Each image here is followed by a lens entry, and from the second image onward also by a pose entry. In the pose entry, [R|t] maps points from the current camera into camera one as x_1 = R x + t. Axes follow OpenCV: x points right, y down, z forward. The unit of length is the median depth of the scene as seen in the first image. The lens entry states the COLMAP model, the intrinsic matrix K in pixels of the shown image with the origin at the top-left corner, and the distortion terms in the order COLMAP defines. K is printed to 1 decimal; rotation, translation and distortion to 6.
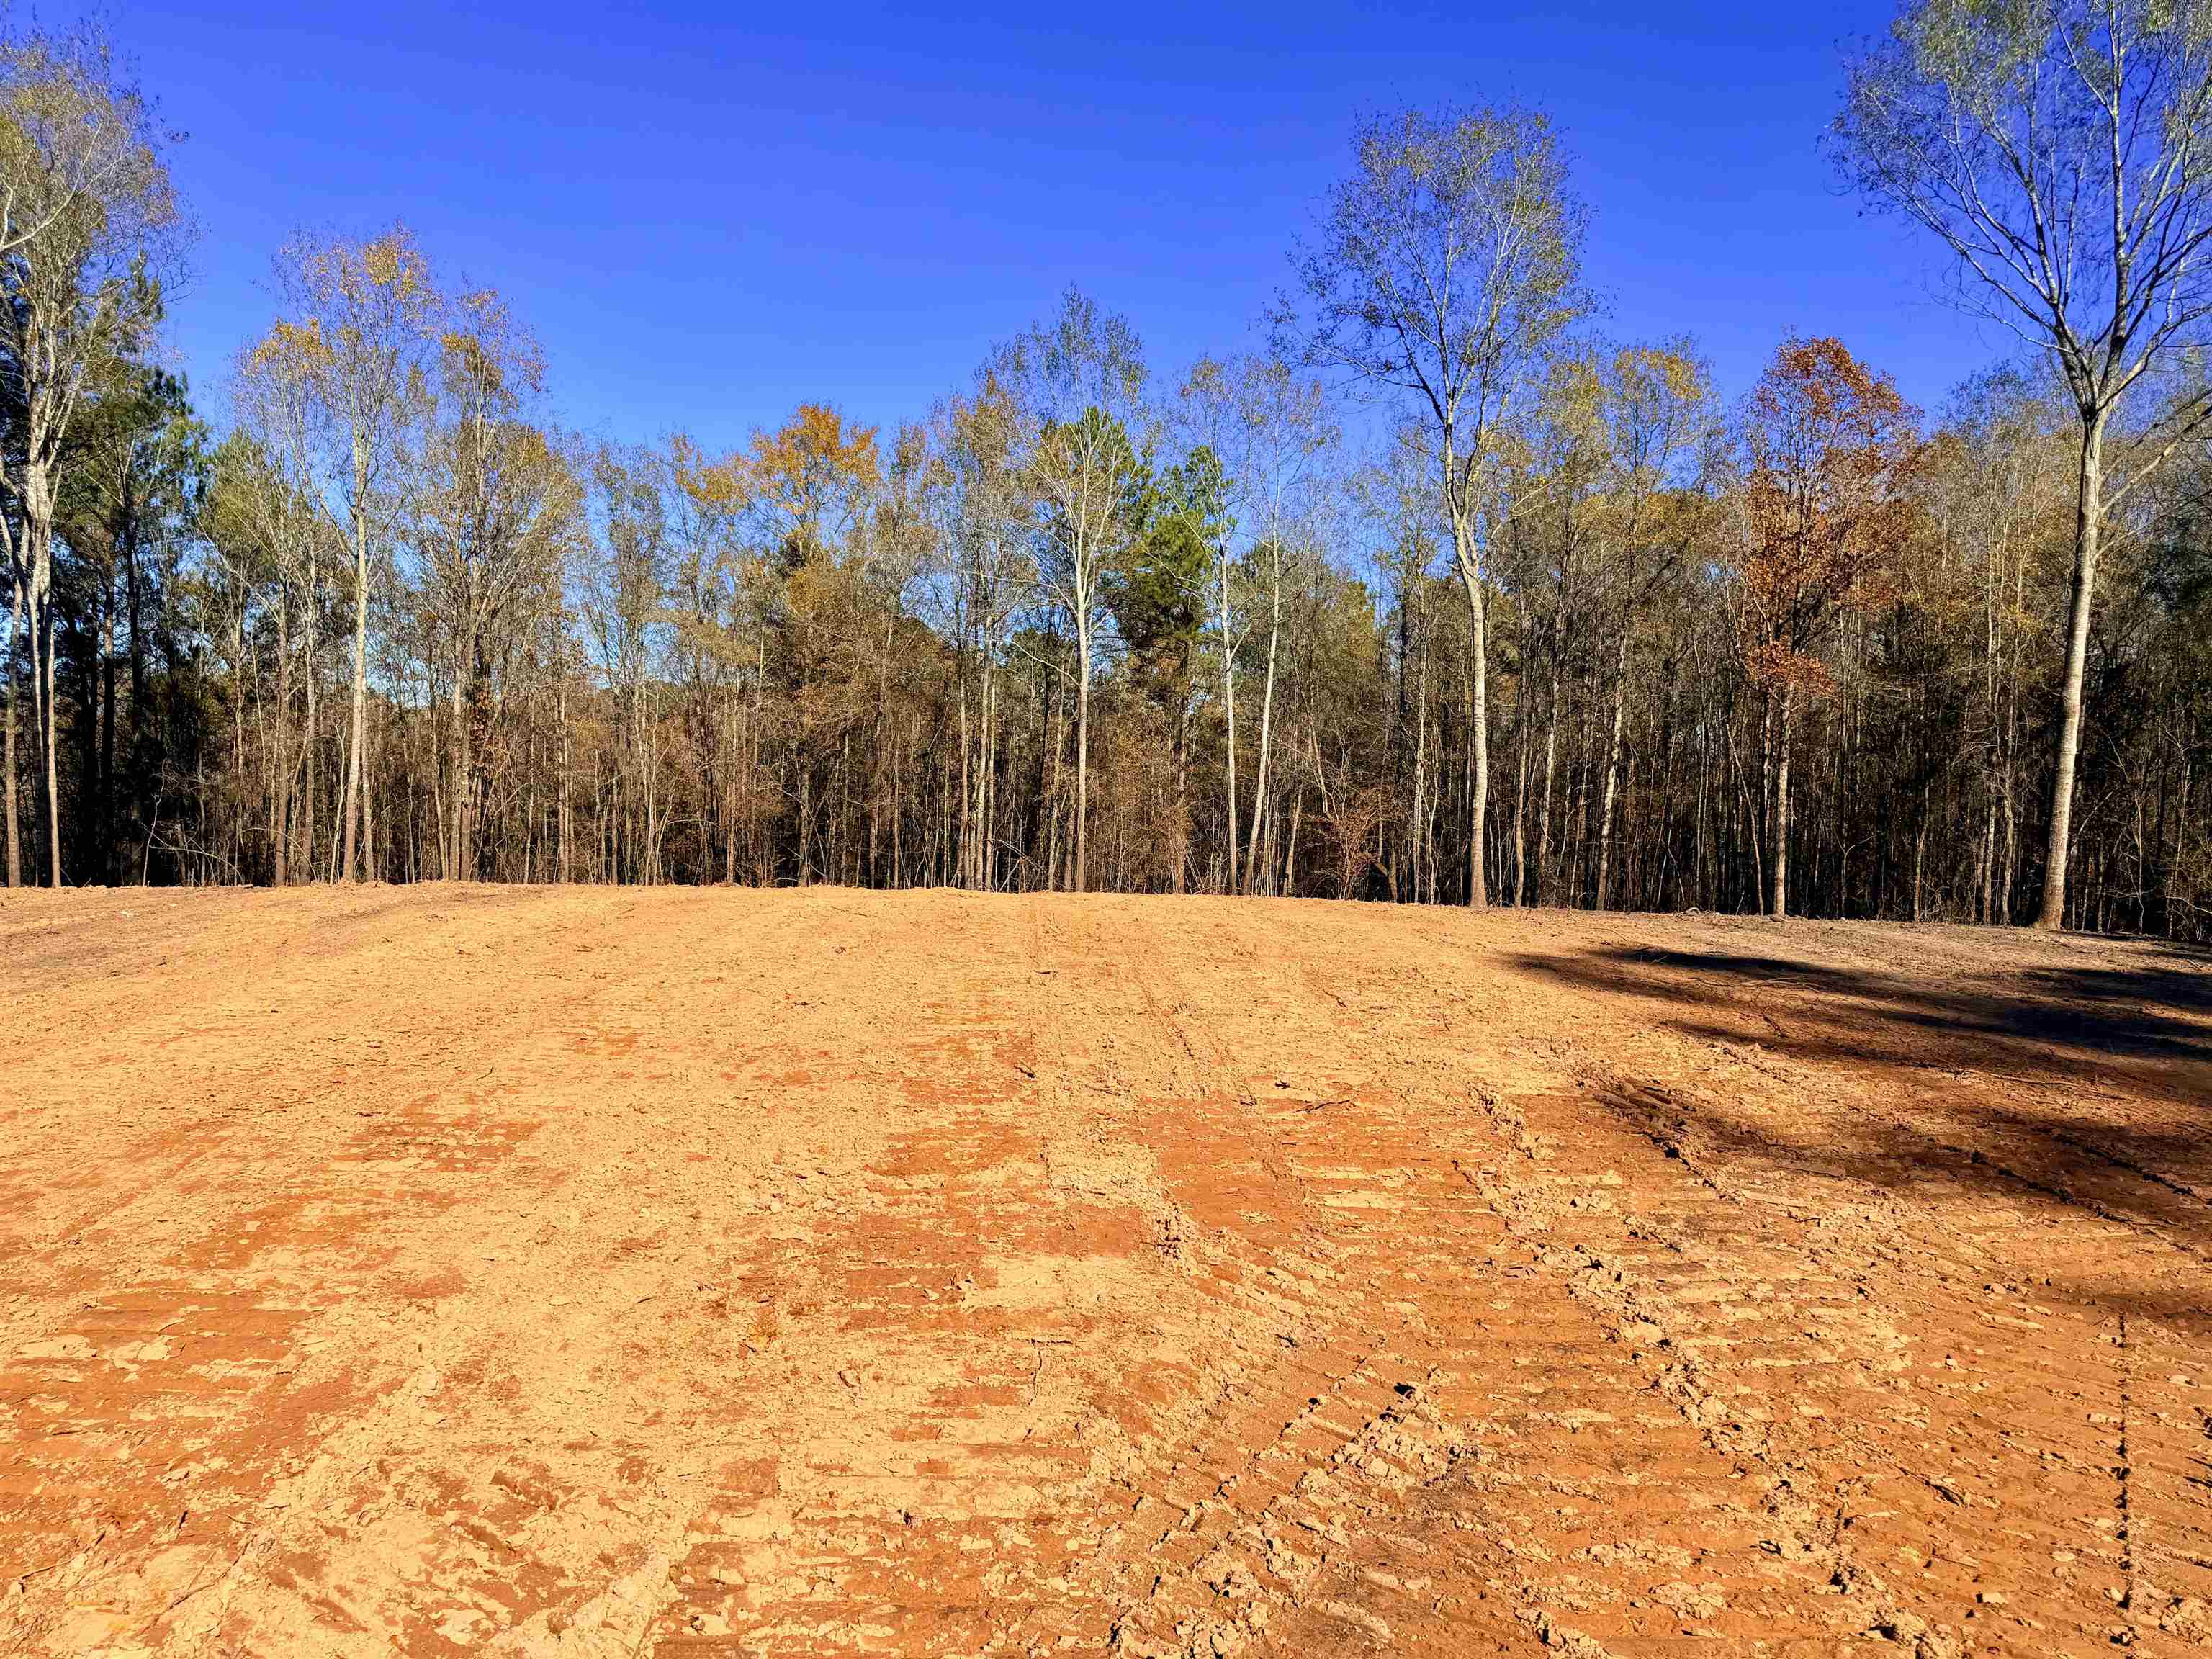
lens RADIAL K [[1767.9, 0, 1125.5], [0, 1767.9, 810.7], [0, 0, 1]] dist [0.063719, -0.012772]
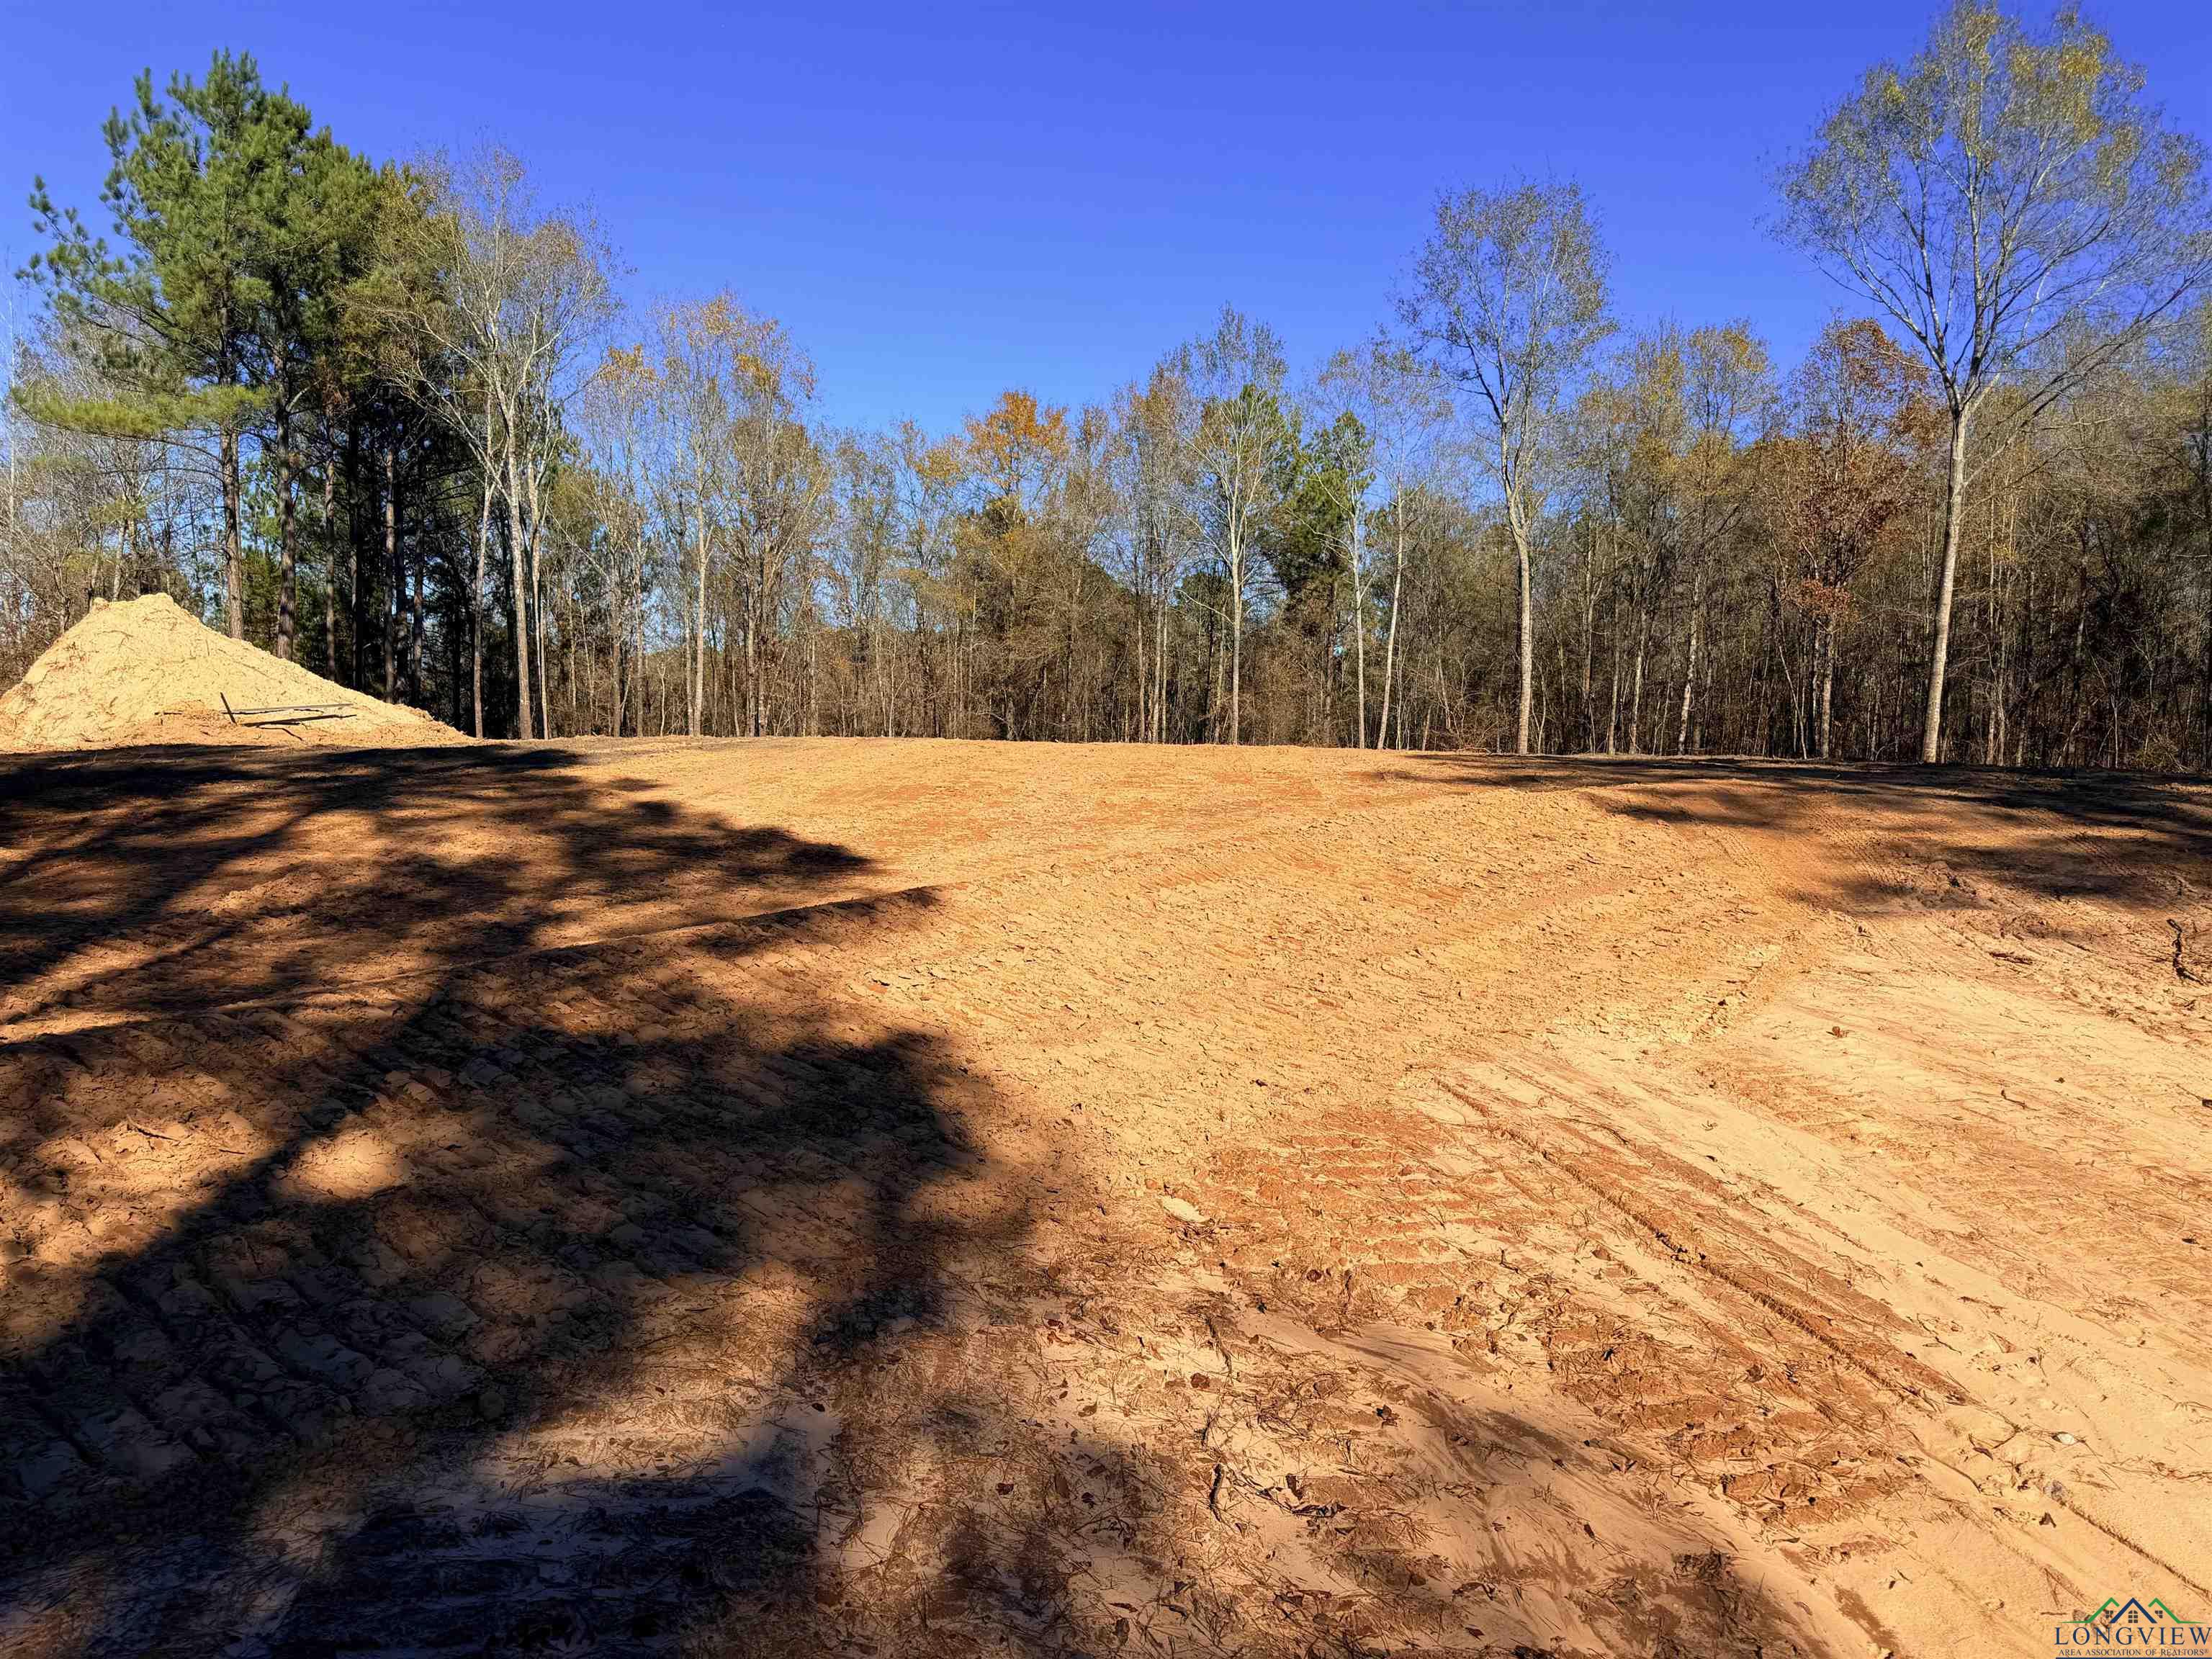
lens RADIAL K [[1767.9, 0, 1096.9], [0, 1767.9, 842.7], [0, 0, 1]] dist [0.063719, -0.012772]
pose [[0.993463, -0.001776, -0.114143, 0.015900], [0.007709, 0.998640, 0.051562, 0.014306], [0.113896, -0.052104, 0.992125, -0.203520]]
